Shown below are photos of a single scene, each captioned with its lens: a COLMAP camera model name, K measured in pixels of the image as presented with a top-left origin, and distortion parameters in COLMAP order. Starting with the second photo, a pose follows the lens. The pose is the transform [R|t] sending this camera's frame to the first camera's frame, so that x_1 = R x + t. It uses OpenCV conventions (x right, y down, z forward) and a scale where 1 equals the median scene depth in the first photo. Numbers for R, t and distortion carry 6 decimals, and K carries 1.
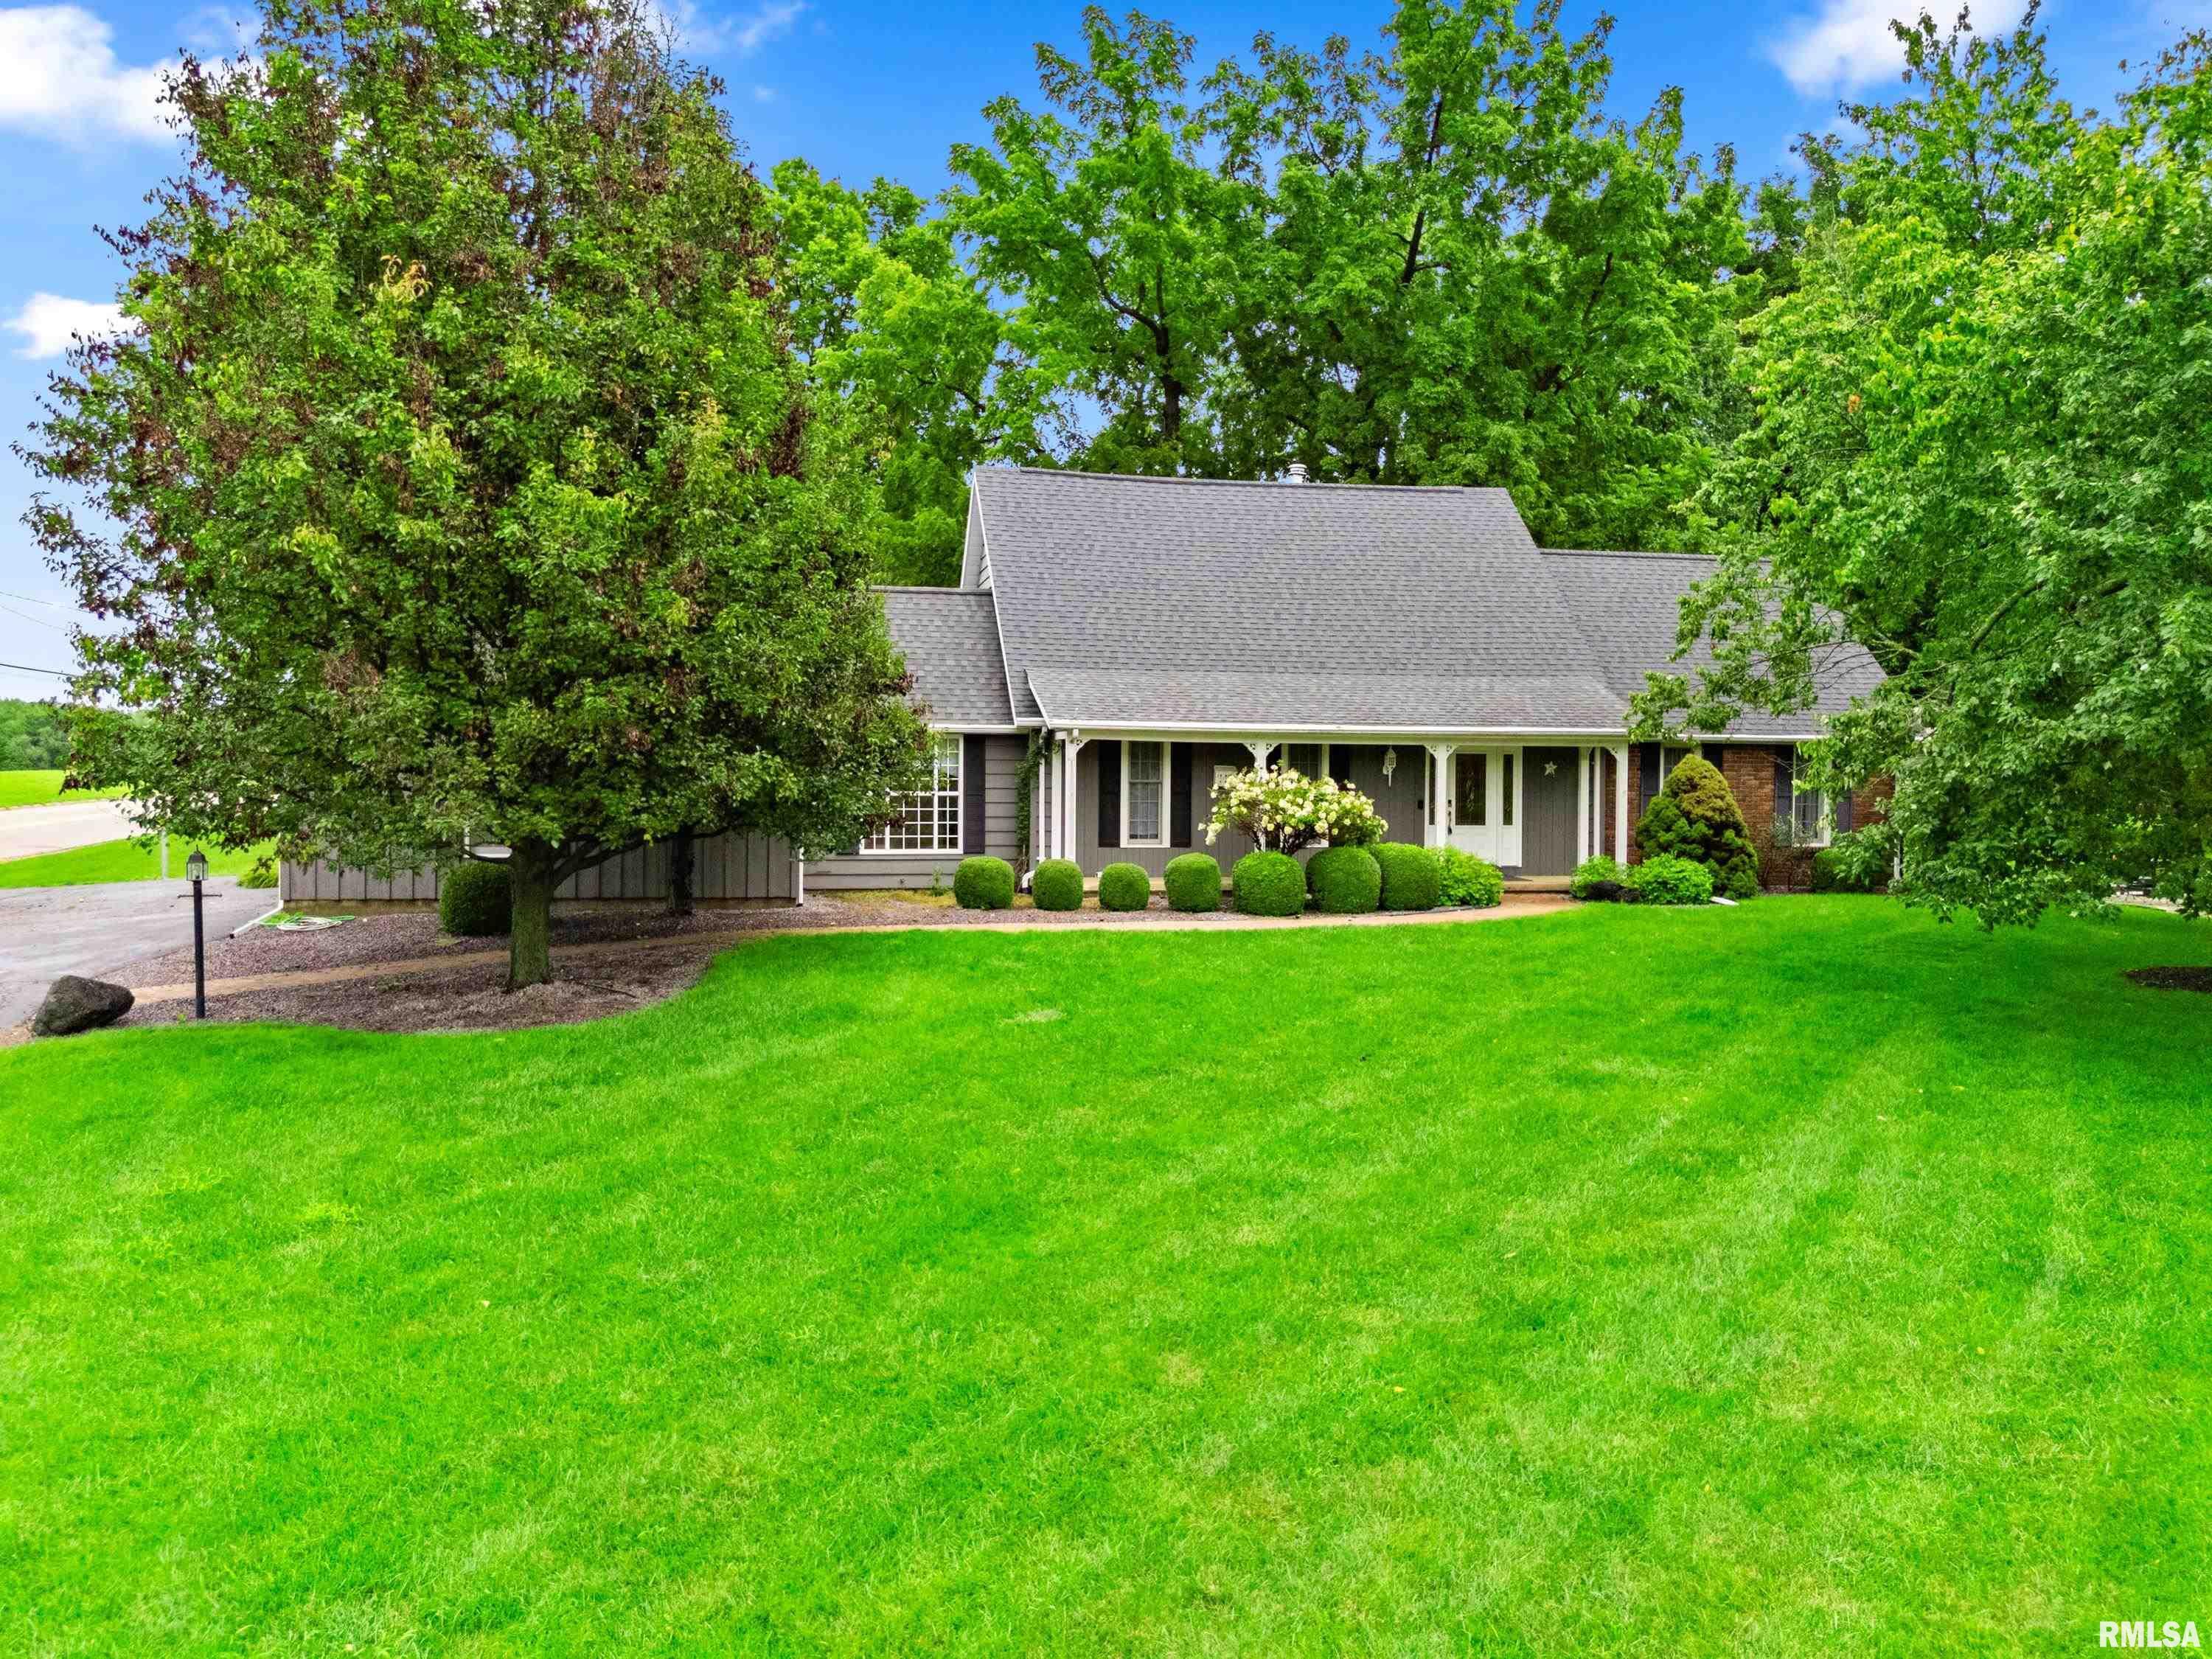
lens RADIAL K [[1628.2, 0, 1100.3], [0, 1628.2, 827.2], [0, 0, 1]] dist [0.064352, -0.058613]
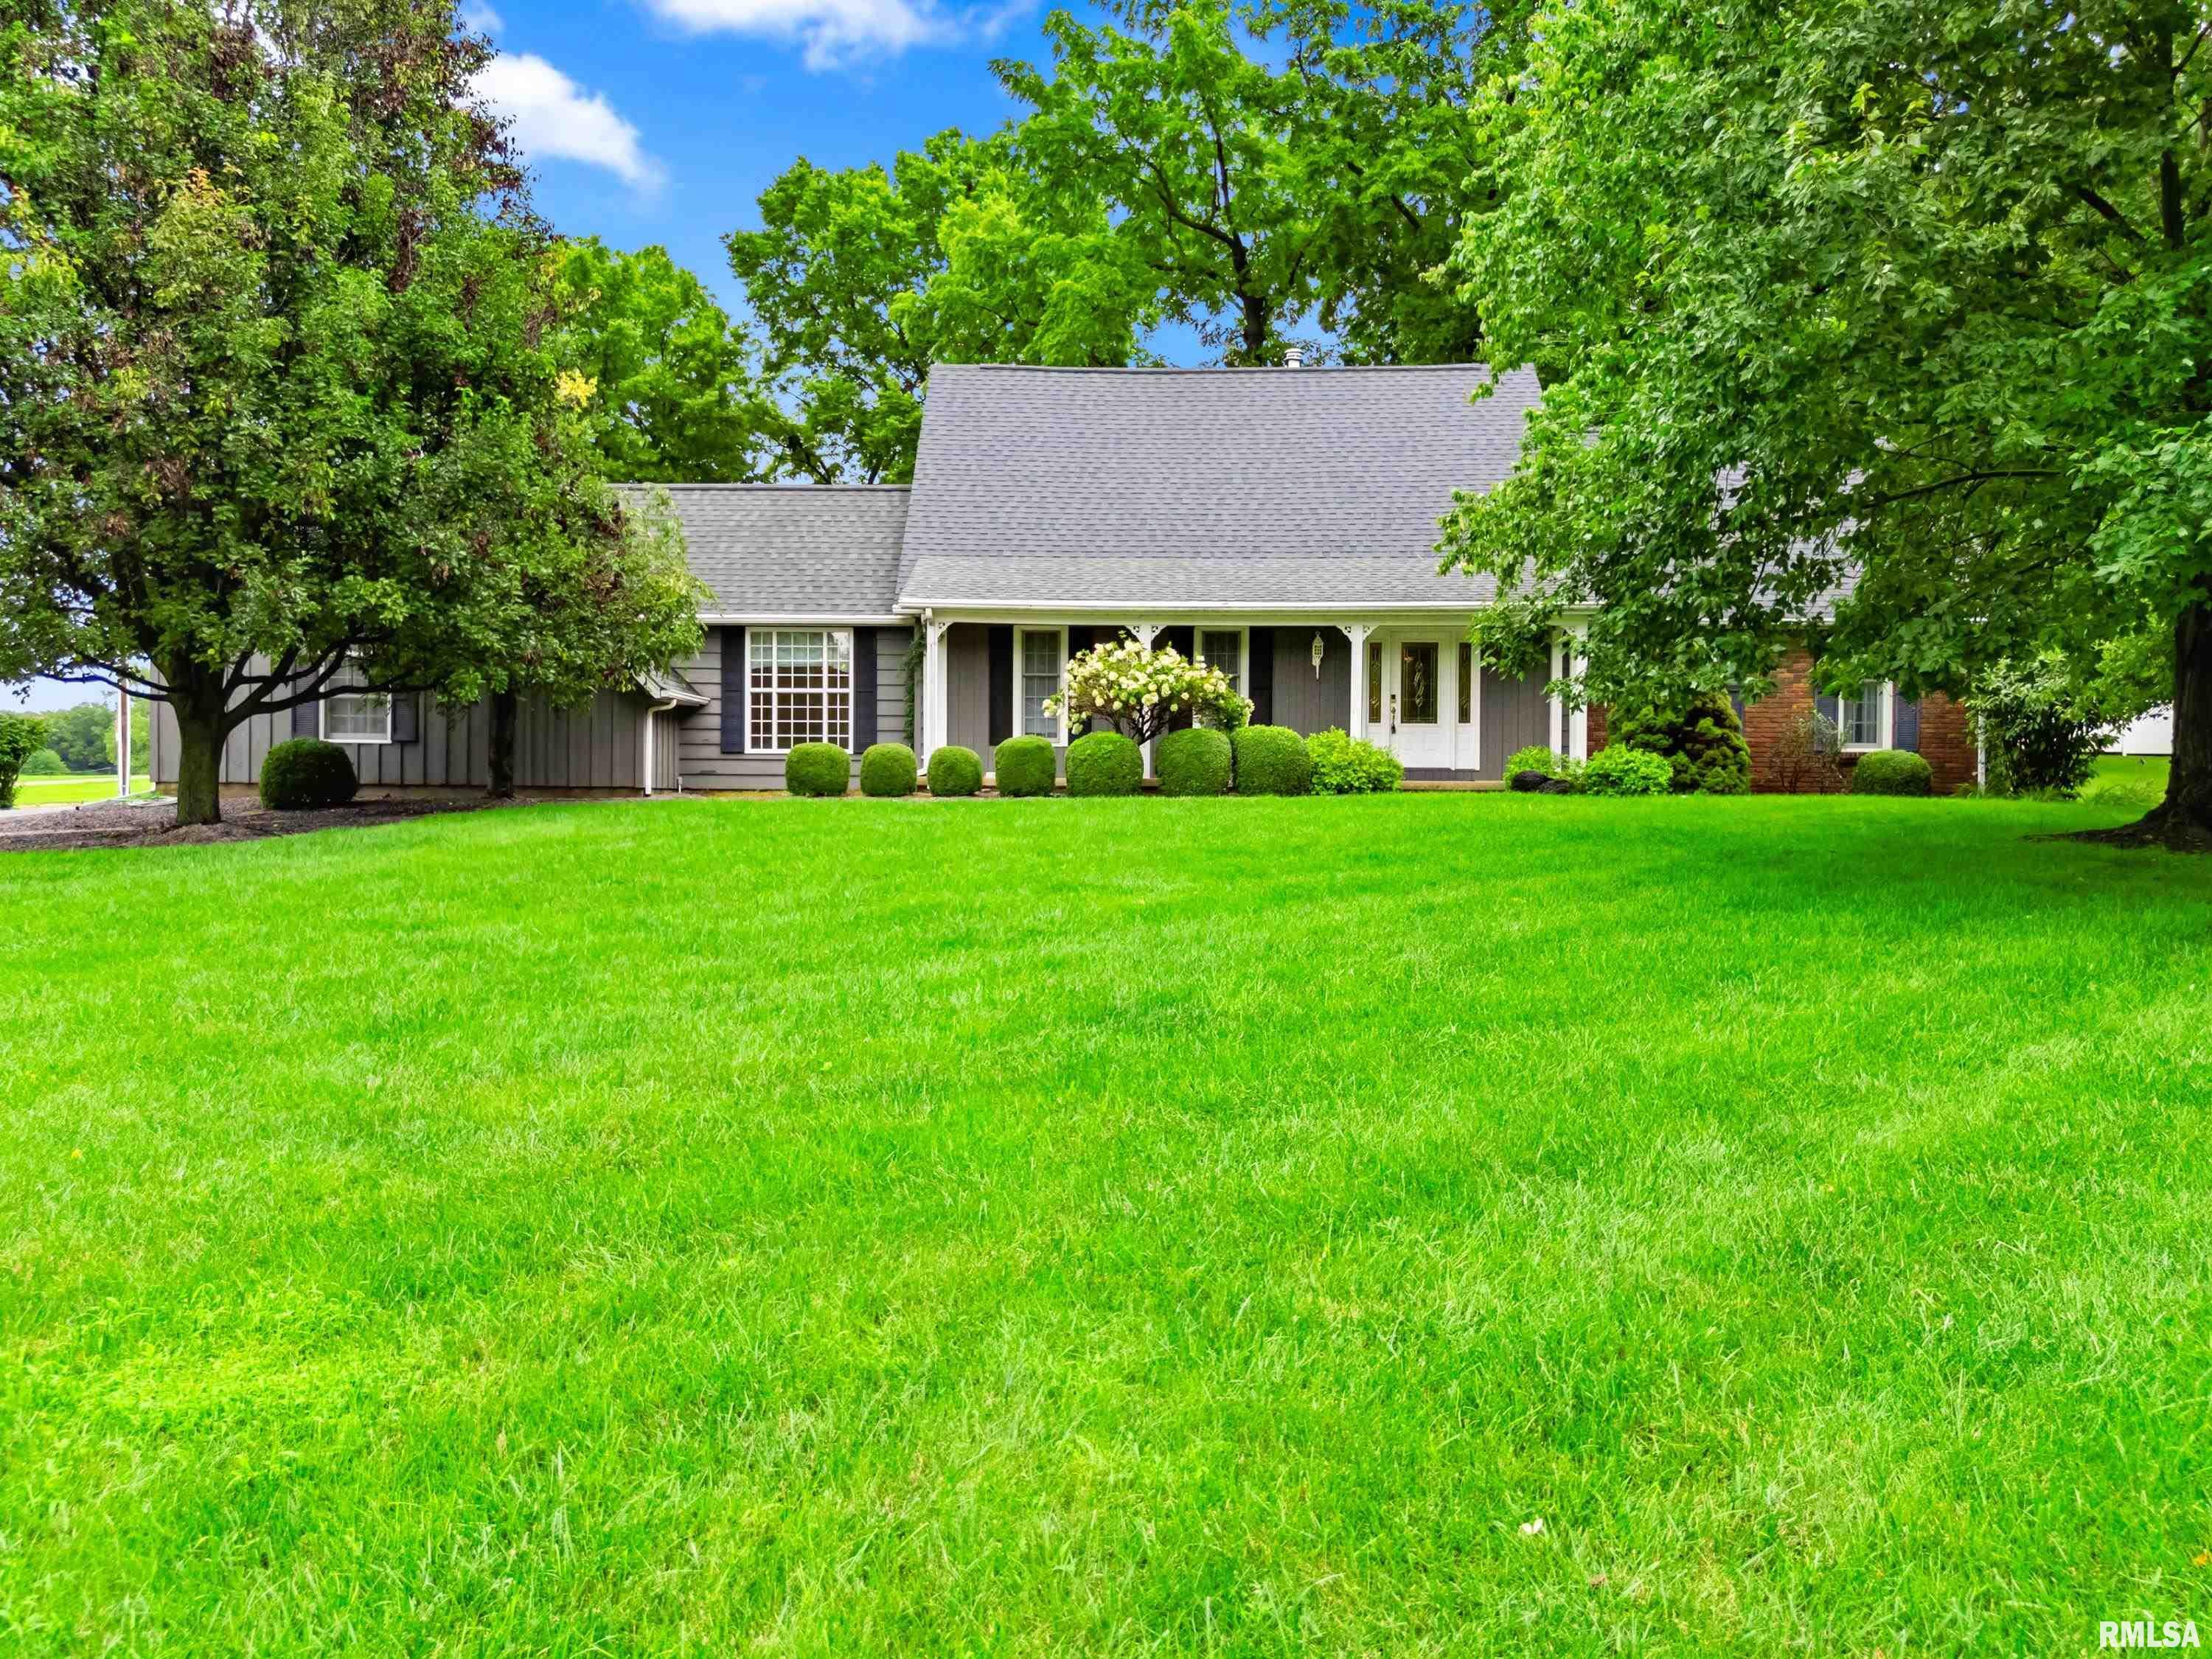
lens RADIAL K [[1628.2, 0, 1100.3], [0, 1628.2, 827.2], [0, 0, 1]] dist [0.064352, -0.058613]
pose [[0.975517, 0.001948, -0.219916, 0.265814], [-0.005113, 0.999891, -0.013820, 0.071631], [0.219865, 0.014606, 0.975421, 0.105849]]
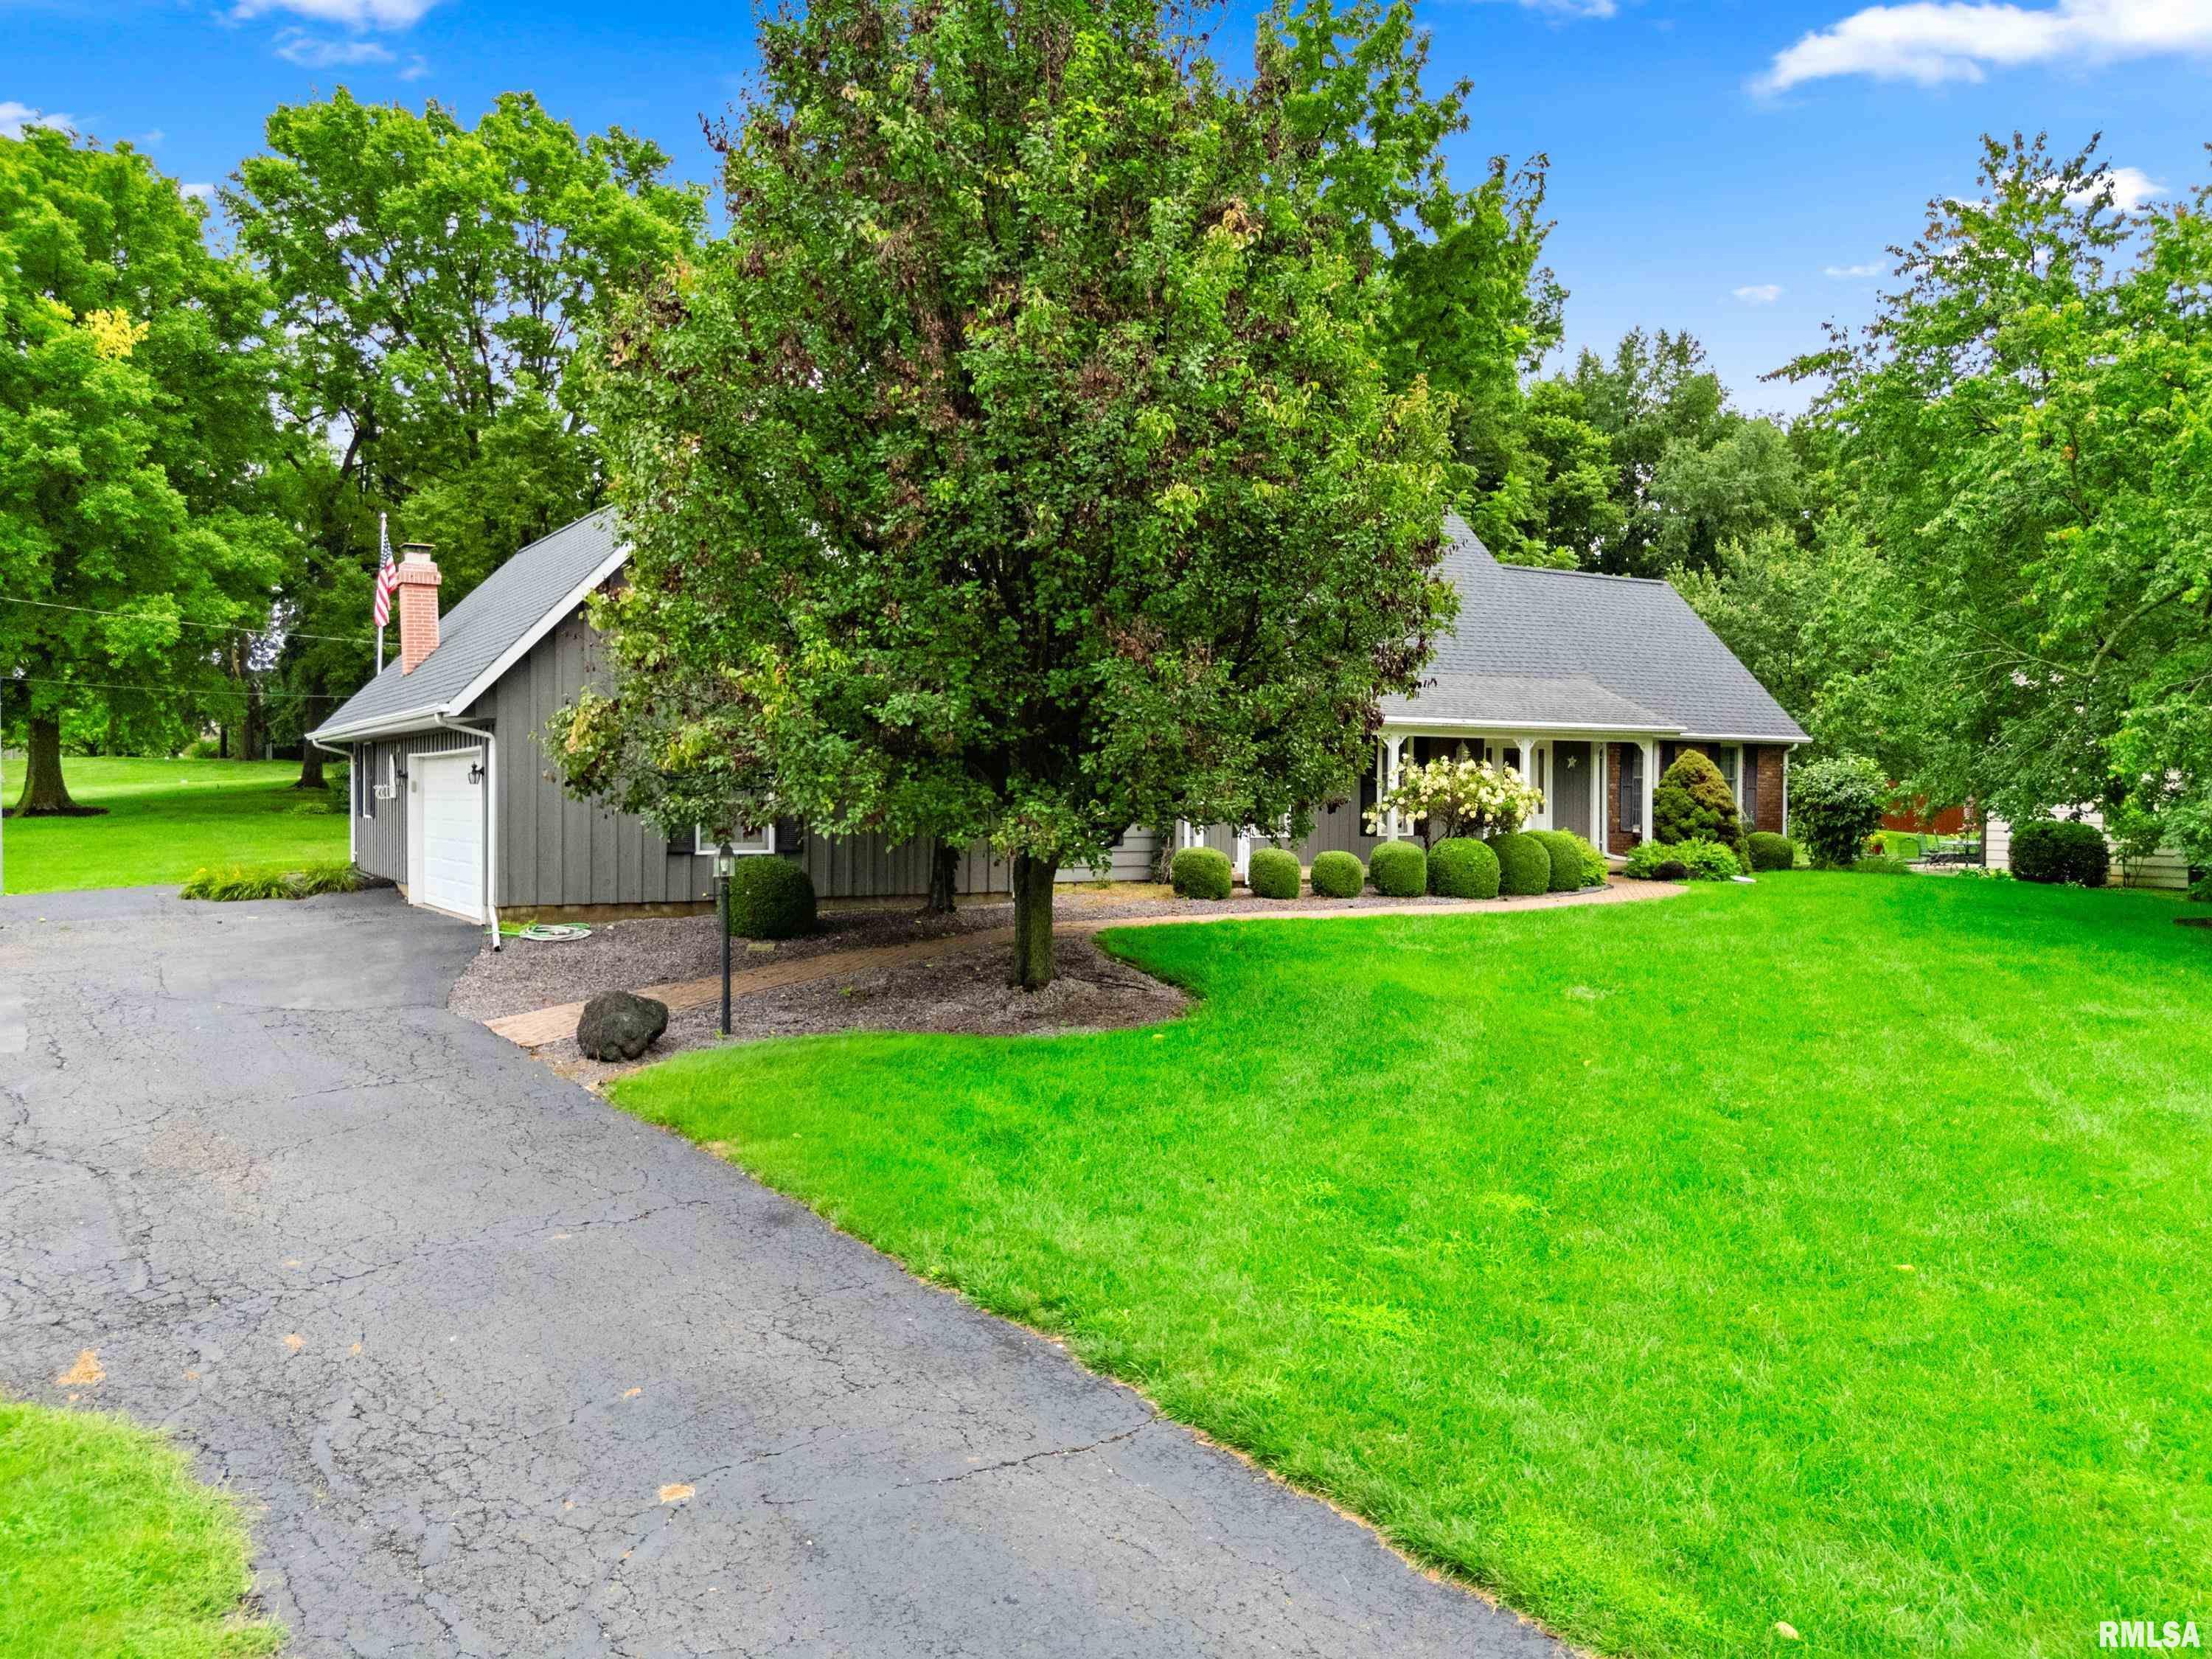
lens RADIAL K [[1628.2, 0, 1100.3], [0, 1628.2, 827.2], [0, 0, 1]] dist [0.064352, -0.058613]
pose [[0.944132, -0.009604, 0.329427, -0.410940], [0.009129, 0.999954, 0.002986, 0.001997], [-0.329440, 0.000188, 0.944176, 0.066873]]
